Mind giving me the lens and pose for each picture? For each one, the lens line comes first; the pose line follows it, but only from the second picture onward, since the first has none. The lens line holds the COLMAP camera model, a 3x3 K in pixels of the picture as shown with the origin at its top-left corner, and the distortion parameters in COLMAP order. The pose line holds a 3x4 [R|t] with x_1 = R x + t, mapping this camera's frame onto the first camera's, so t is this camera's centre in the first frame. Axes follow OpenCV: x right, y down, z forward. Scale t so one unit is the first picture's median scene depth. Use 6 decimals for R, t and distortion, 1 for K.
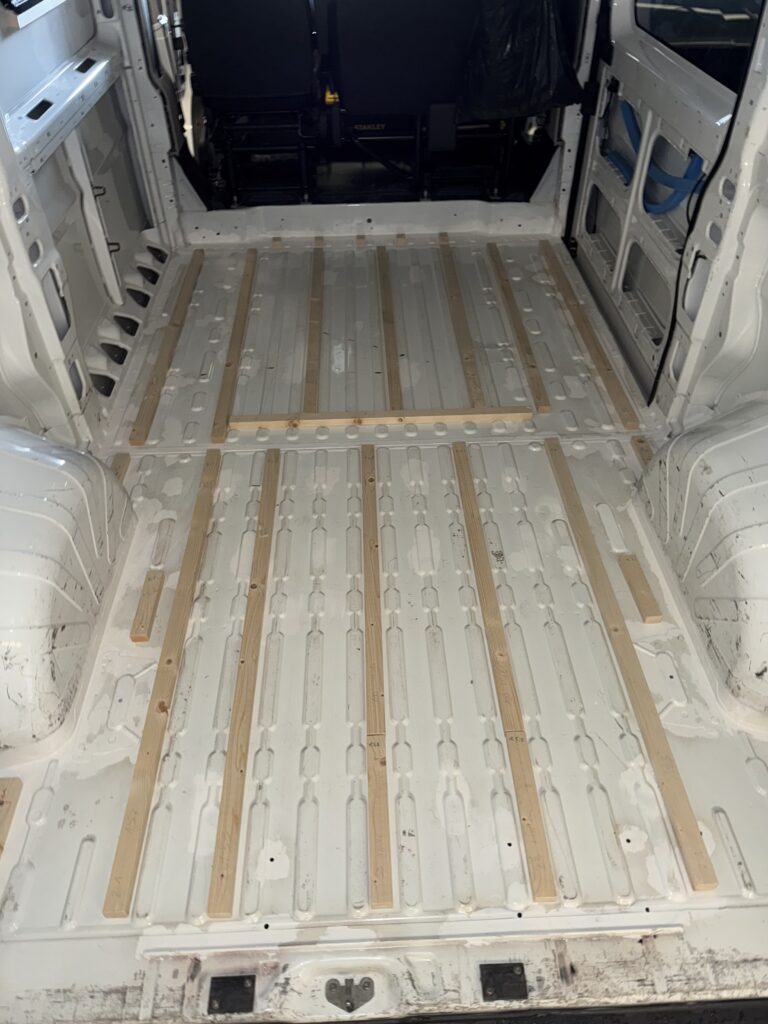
lens RADIAL K [[735.0, 0, 384.0], [0, 735.0, 512.0], [0, 0, 1]] dist [0.004056, -0.002906]
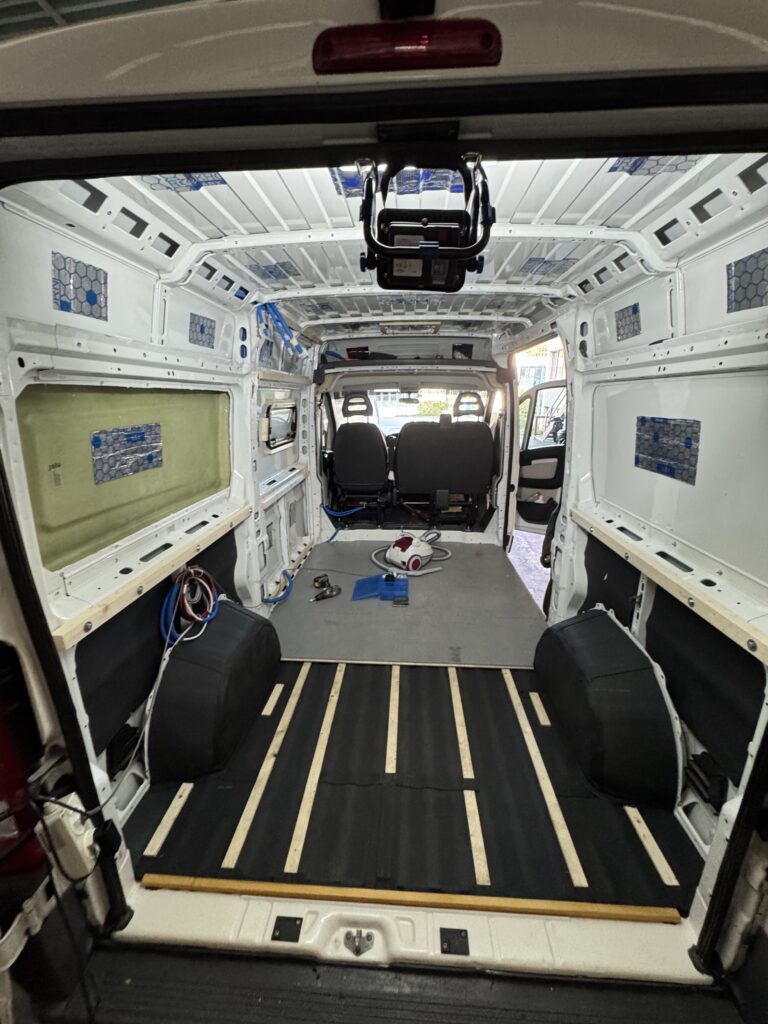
lens RADIAL K [[409.5, 0, 389.0], [0, 409.5, 512.9], [0, 0, 1]] dist [0.001477, 0.000464]
pose [[0.995775, 0.035761, -0.084579, 0.061867], [-0.070533, 0.887639, -0.455107, 0.222018], [0.058800, 0.459150, 0.886411, -0.221457]]
